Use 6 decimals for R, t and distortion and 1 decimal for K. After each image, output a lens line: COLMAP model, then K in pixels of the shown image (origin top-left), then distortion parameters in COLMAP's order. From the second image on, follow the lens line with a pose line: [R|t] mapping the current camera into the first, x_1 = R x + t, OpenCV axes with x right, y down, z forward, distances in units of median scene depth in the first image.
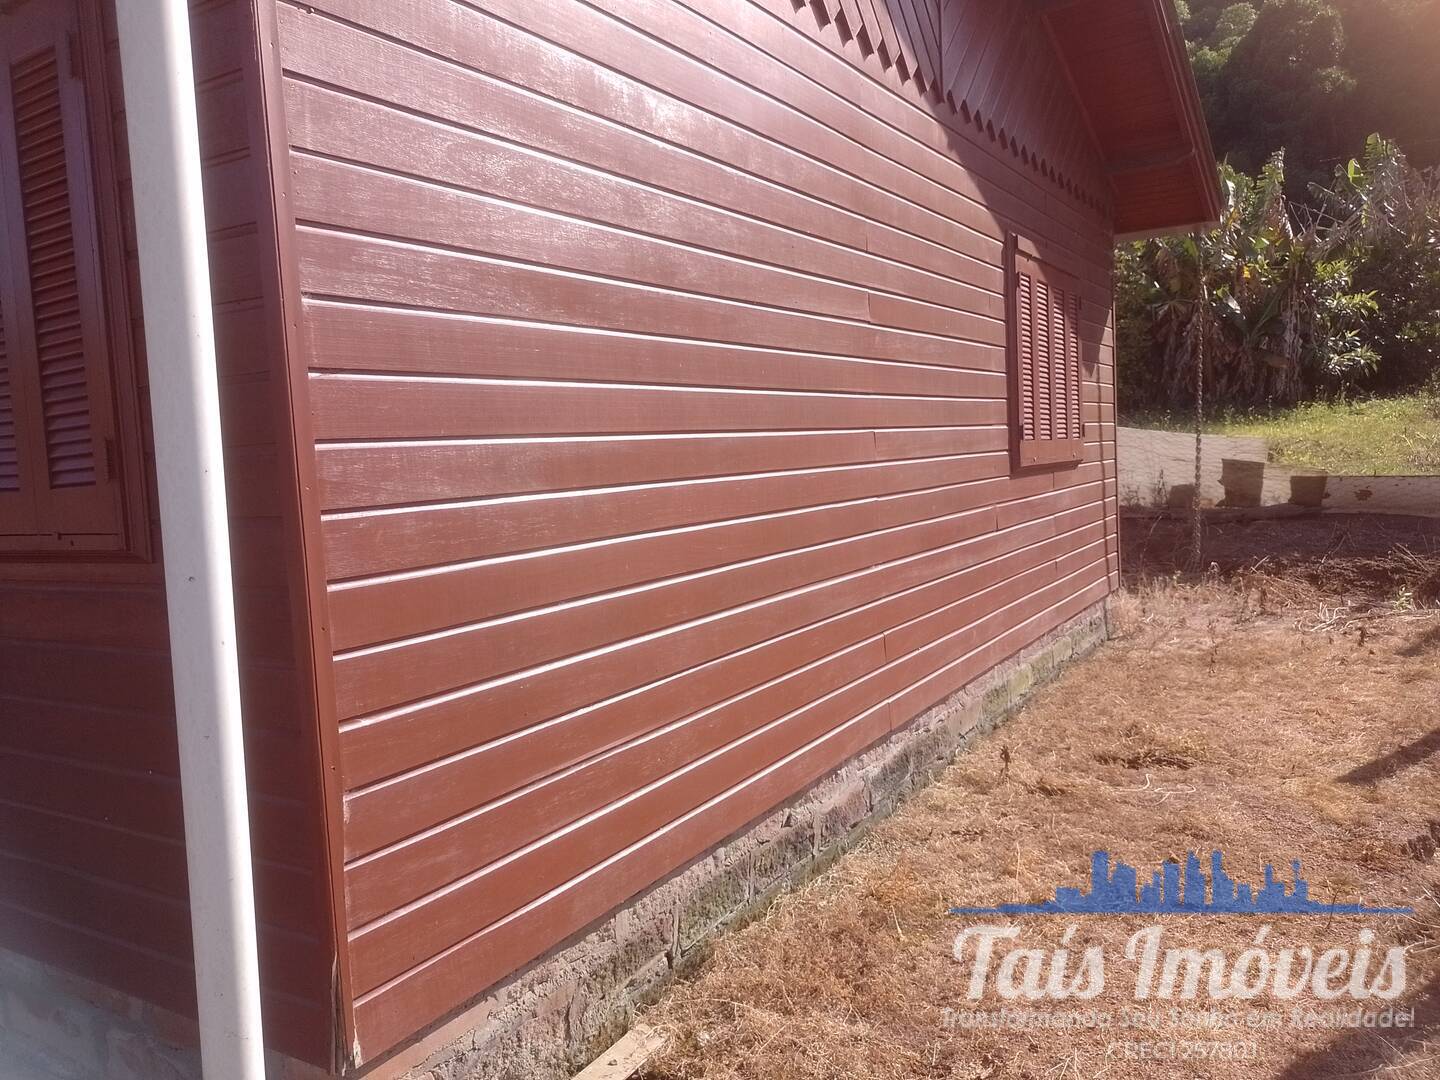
lens RADIAL K [[1071.1, 0, 711.8], [0, 1071.1, 531.5], [0, 0, 1]] dist [-0.006324, -0.013708]
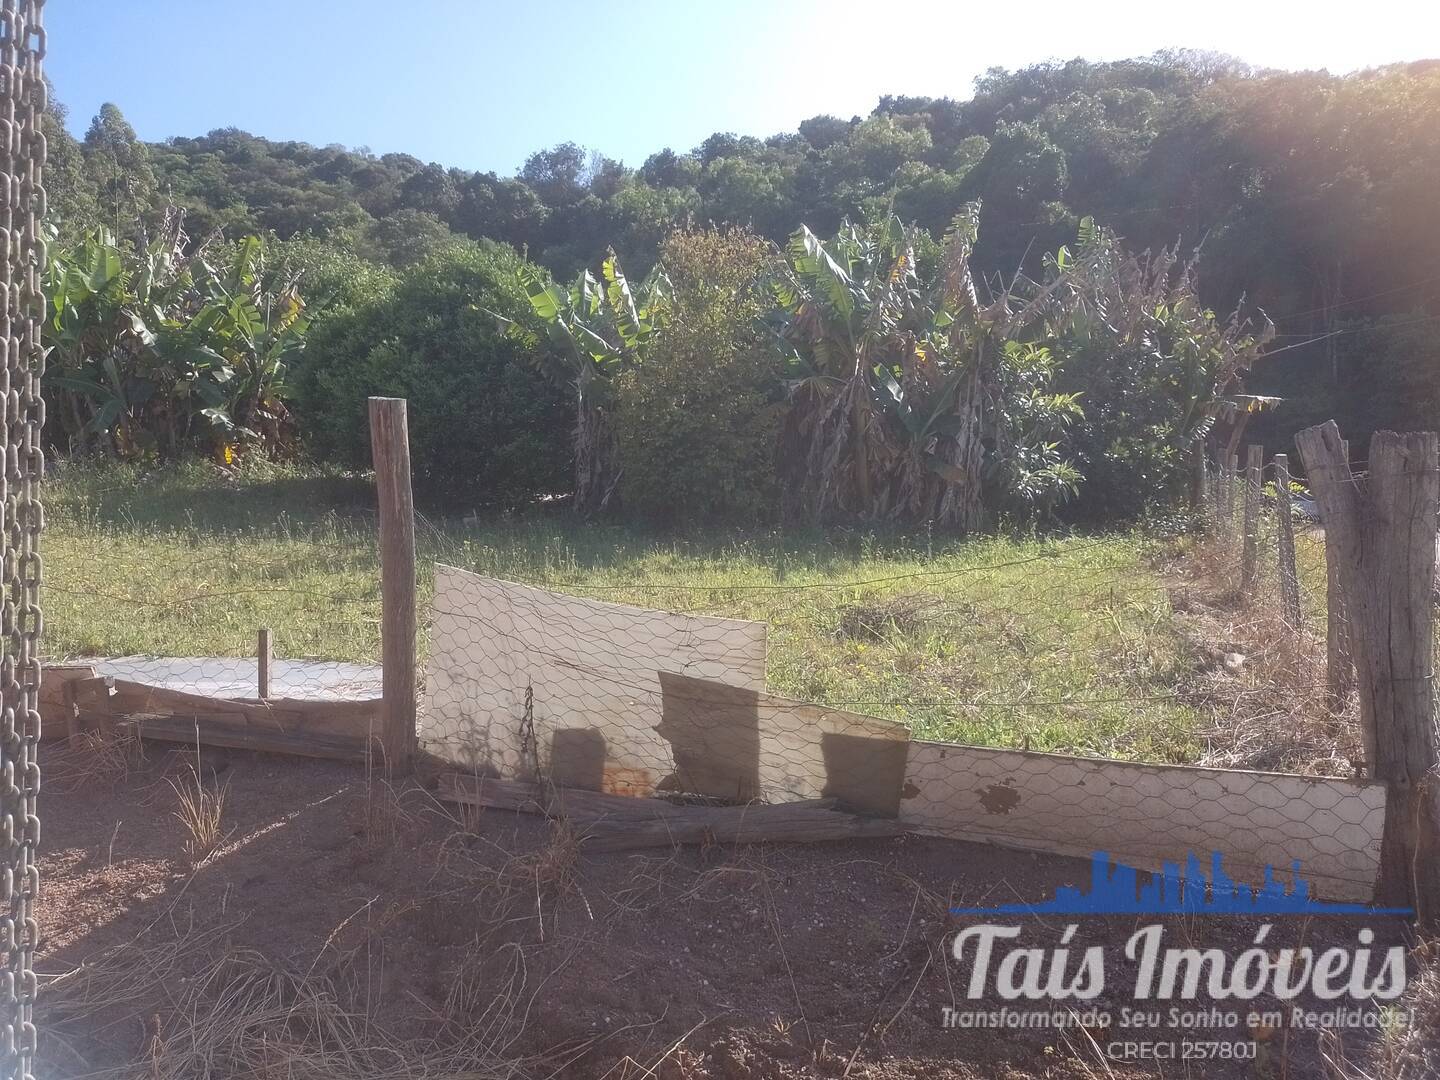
lens RADIAL K [[1071.1, 0, 720.9], [0, 1071.1, 552.6], [0, 0, 1]] dist [-0.006324, -0.013708]
pose [[0.973397, 0.062279, 0.220497, 0.228411], [-0.045988, 0.995871, -0.078264, -0.044753], [-0.224461, 0.066042, 0.972243, 0.348858]]
